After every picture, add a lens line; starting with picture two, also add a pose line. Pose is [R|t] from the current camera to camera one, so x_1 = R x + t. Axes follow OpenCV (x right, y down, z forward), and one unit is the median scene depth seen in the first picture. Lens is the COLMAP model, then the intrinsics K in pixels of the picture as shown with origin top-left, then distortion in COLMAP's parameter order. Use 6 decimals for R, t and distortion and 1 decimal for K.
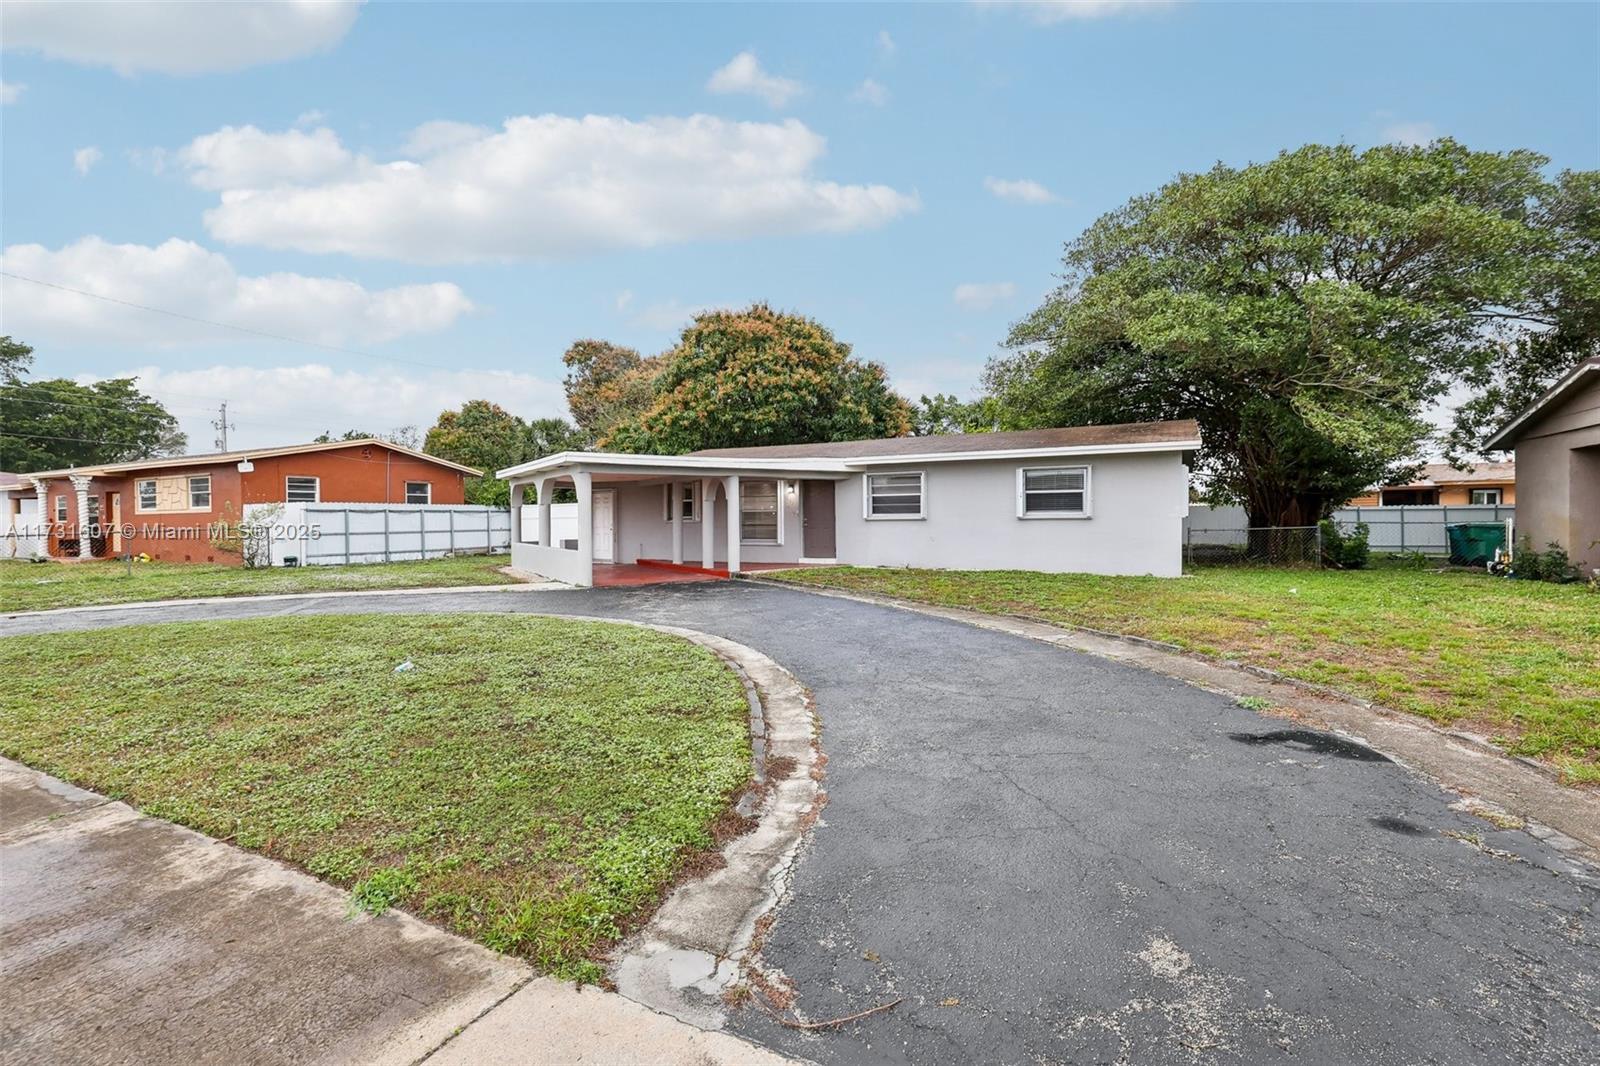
lens RADIAL K [[719.4, 0, 783.2], [0, 719.4, 530.2], [0, 0, 1]] dist [-0.014290, 0.000188]
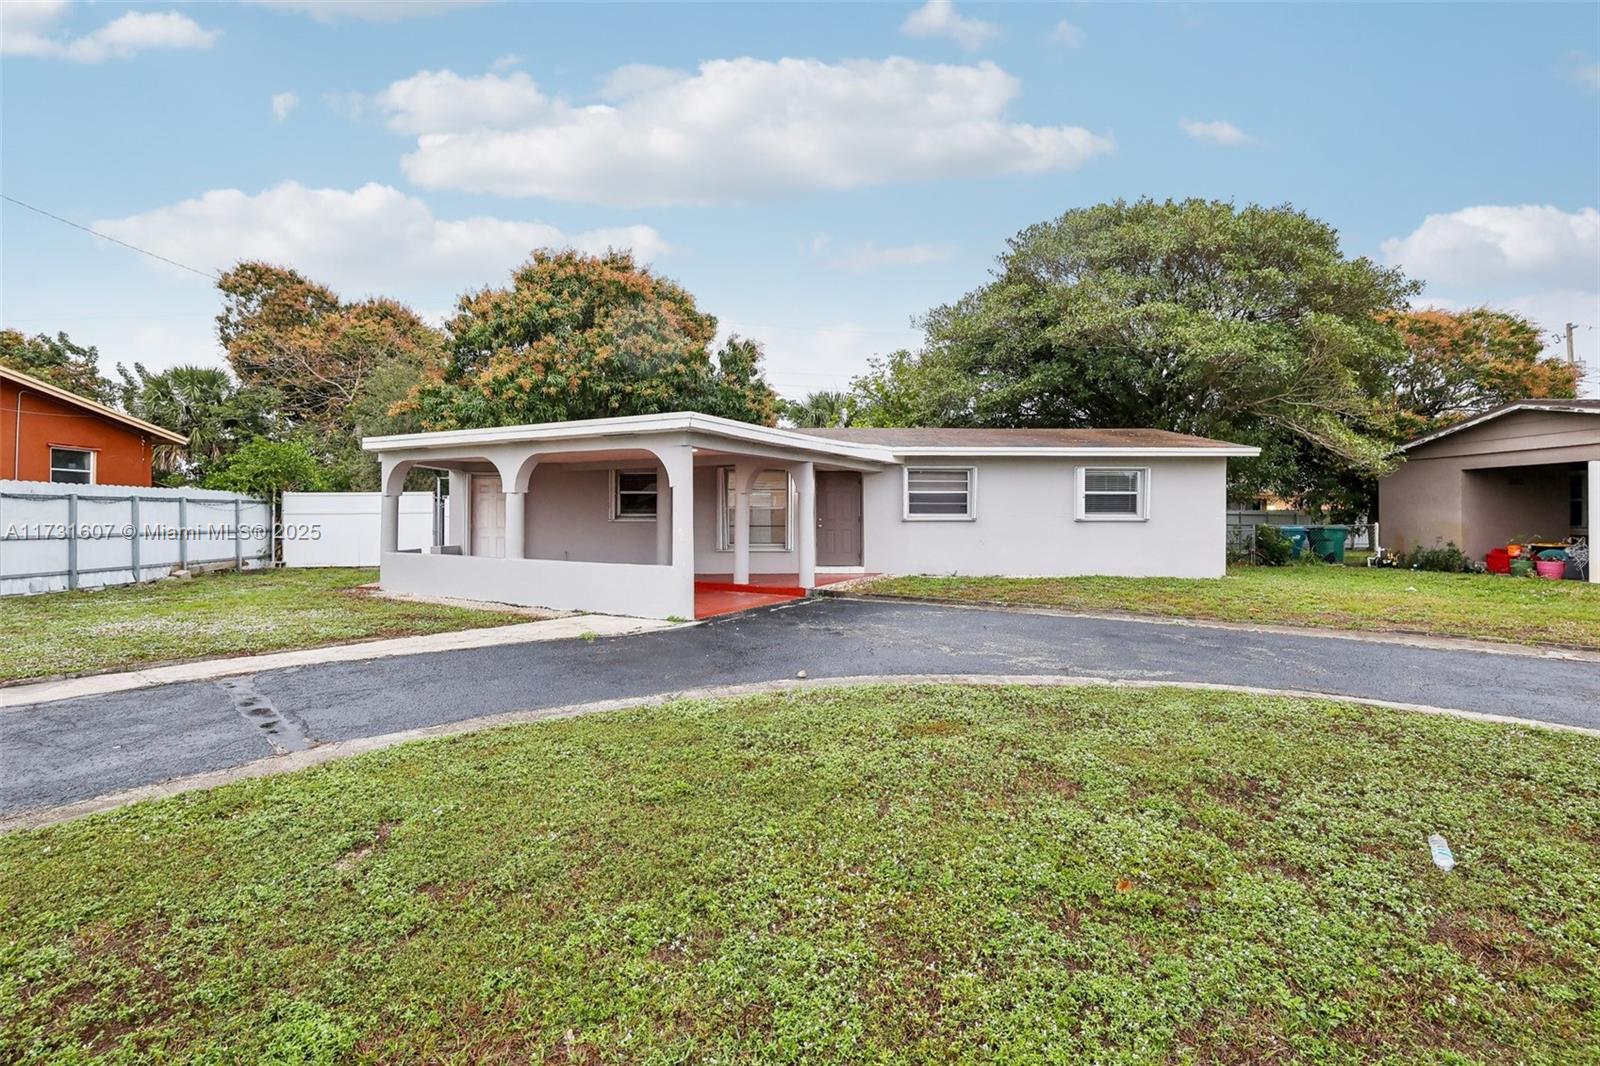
lens RADIAL K [[730.4, 0, 793.5], [0, 730.4, 522.1], [0, 0, 1]] dist [-0.002068, 0.000691]
pose [[0.875975, 0.005866, 0.482321, -0.329727], [-0.000878, 0.999944, -0.010566, -0.002348], [-0.482356, 0.008832, 0.875931, 0.237175]]
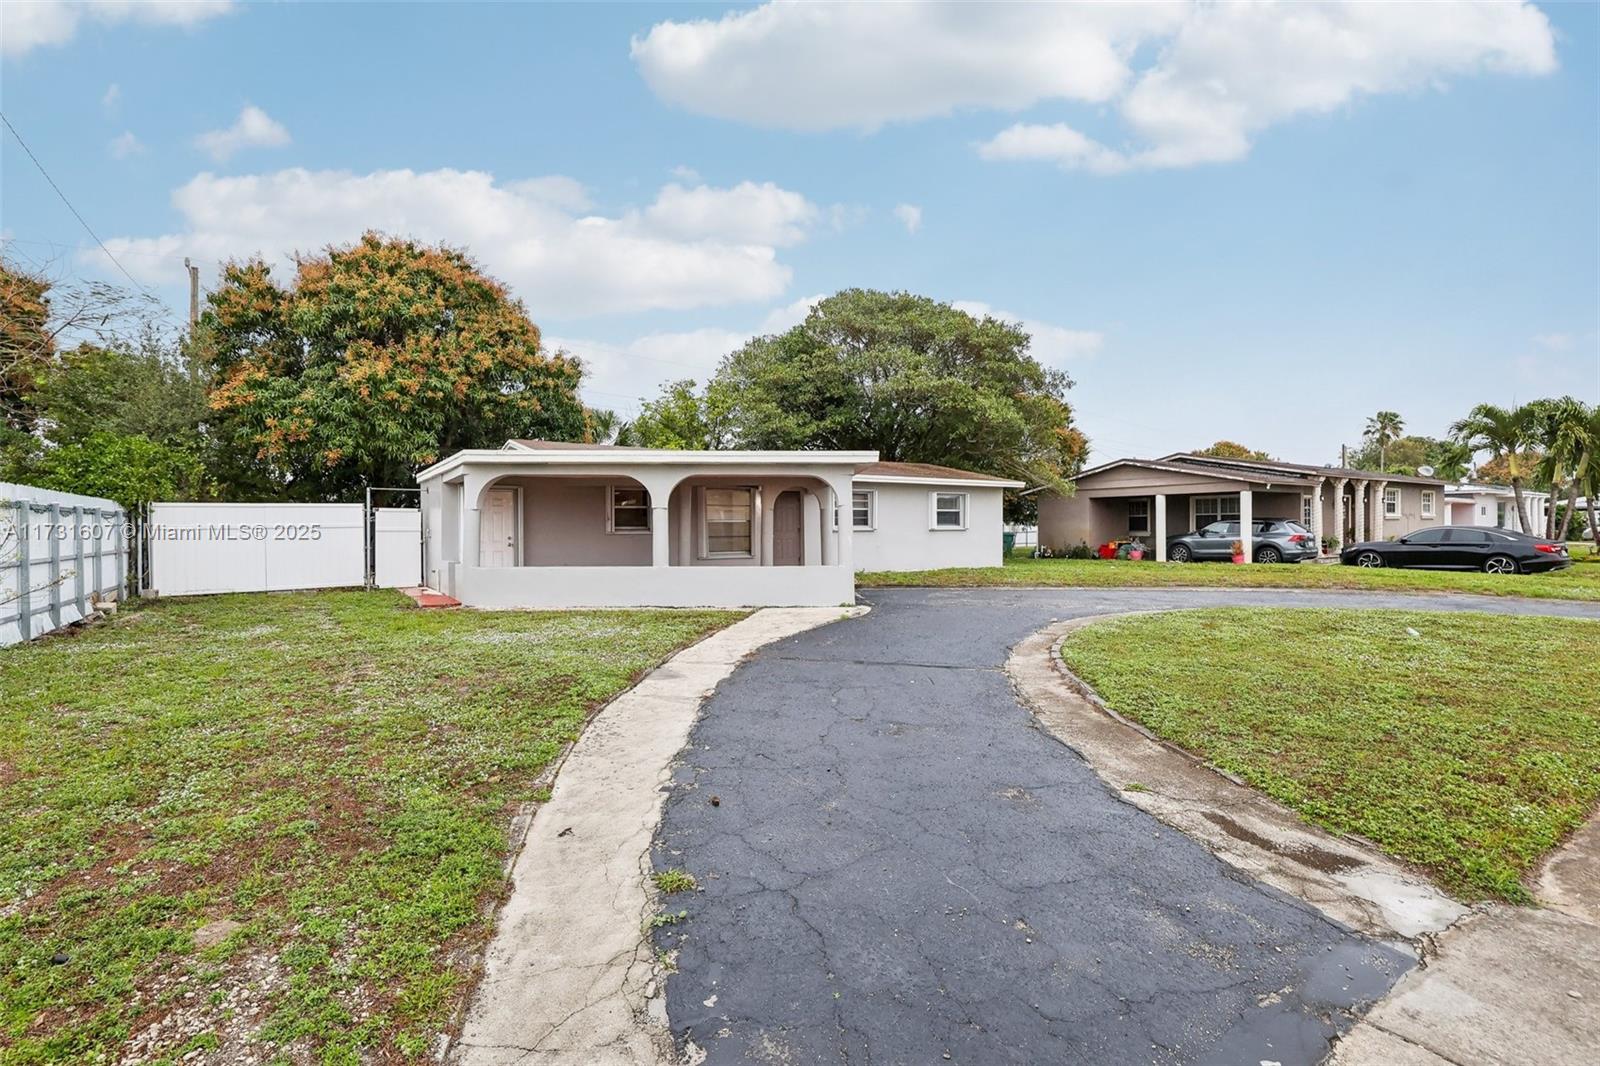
lens RADIAL K [[730.4, 0, 793.5], [0, 730.4, 522.1], [0, 0, 1]] dist [-0.002068, 0.000691]
pose [[0.479399, 0.012381, 0.877510, -0.698452], [0.014571, 0.999650, -0.022065, -0.002942], [-0.877476, 0.023364, 0.479051, 0.405966]]
